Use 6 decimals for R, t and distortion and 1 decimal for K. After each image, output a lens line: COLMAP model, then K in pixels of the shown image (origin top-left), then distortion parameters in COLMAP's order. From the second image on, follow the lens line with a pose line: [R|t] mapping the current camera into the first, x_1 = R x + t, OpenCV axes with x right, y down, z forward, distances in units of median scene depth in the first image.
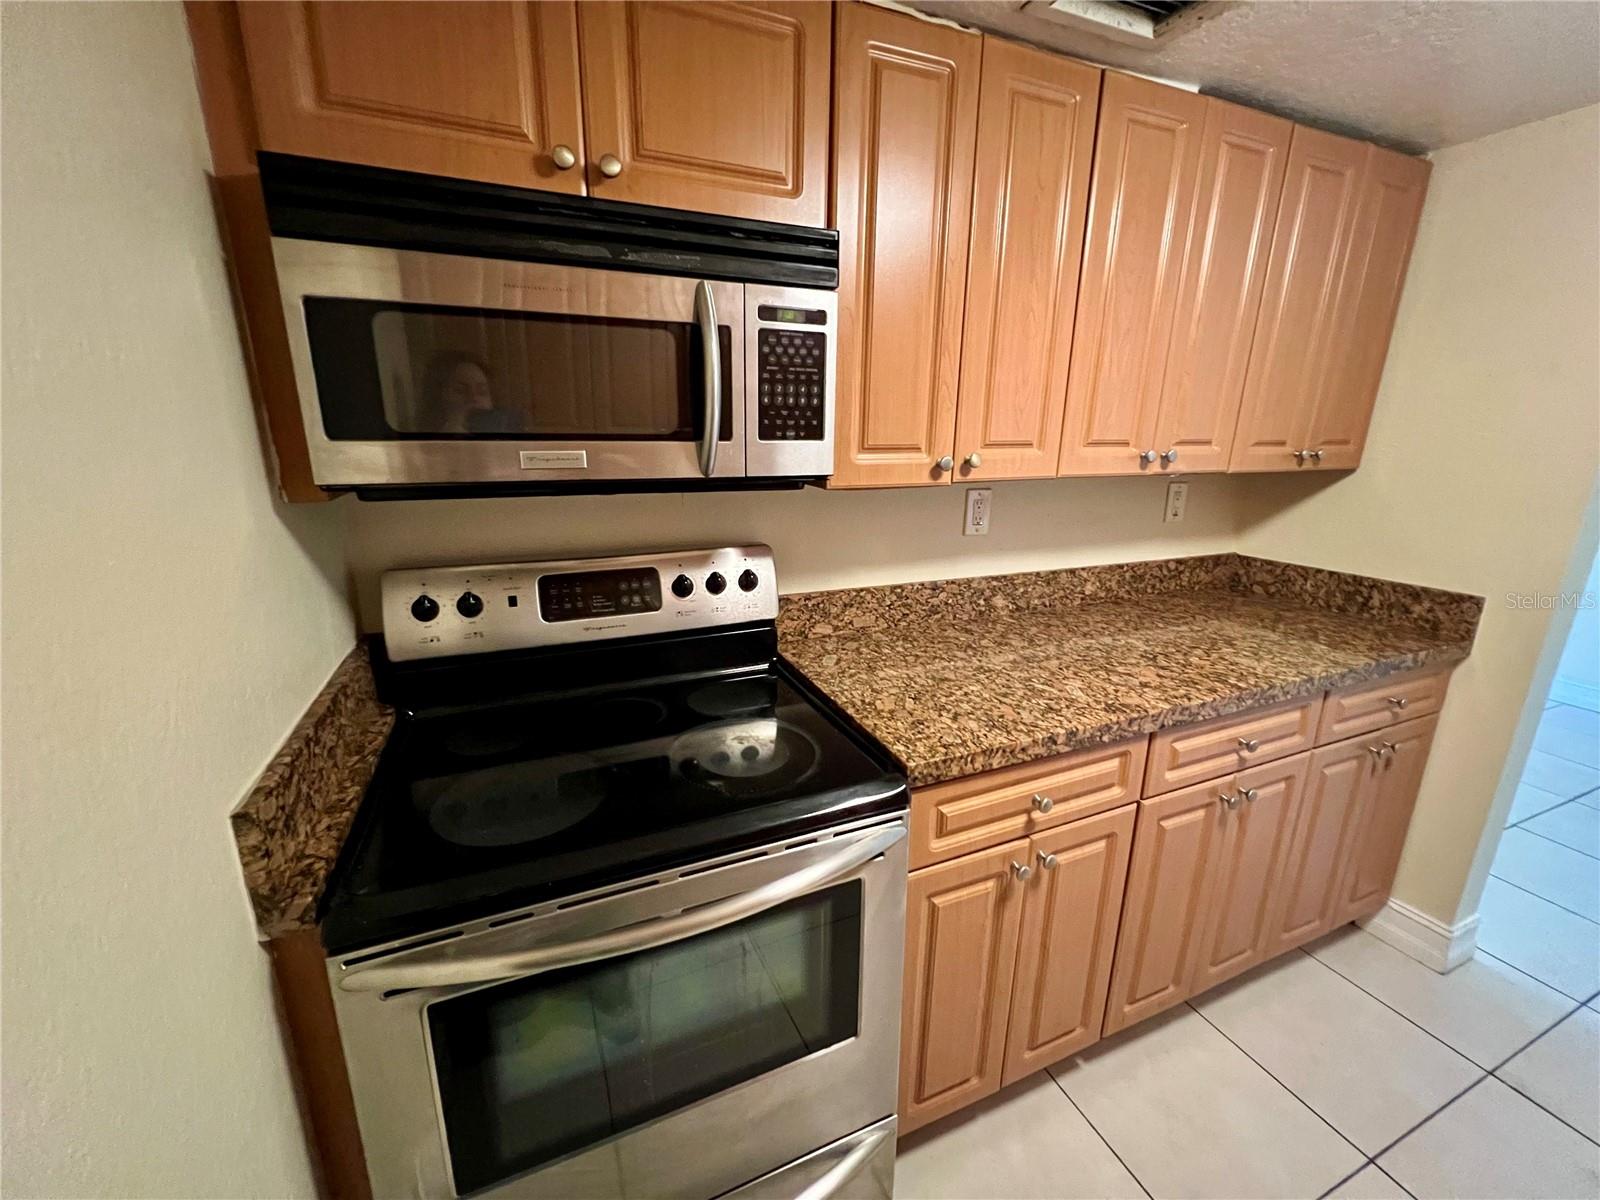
lens RADIAL K [[660.4, 0, 787.5], [0, 660.4, 603.1], [0, 0, 1]] dist [0.003158, 0.000463]
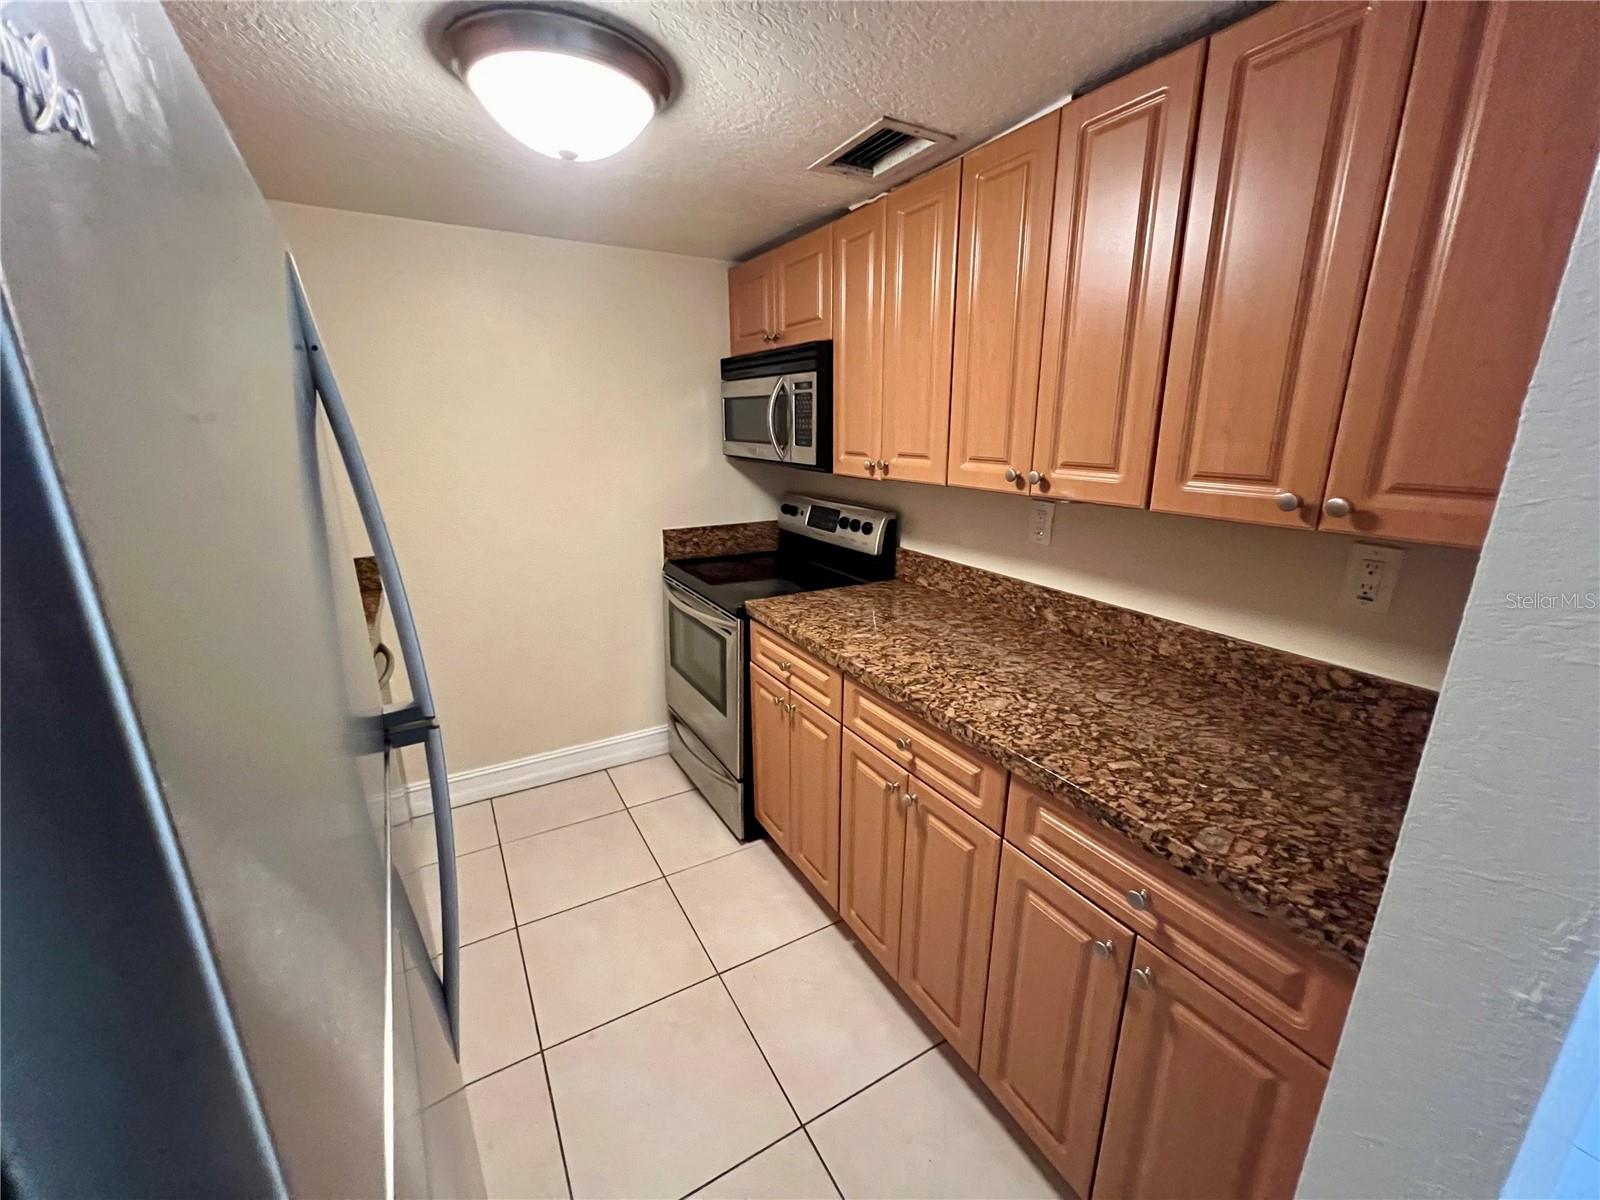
lens RADIAL K [[645.0, 0, 808.0], [0, 645.0, 603.9], [0, 0, 1]] dist [-0.003715, -0.000223]
pose [[0.118766, 0.261004, -0.958004, 1.454687], [-0.259723, 0.939407, 0.223739, -0.171508], [0.958352, 0.222242, 0.179359, 0.554187]]
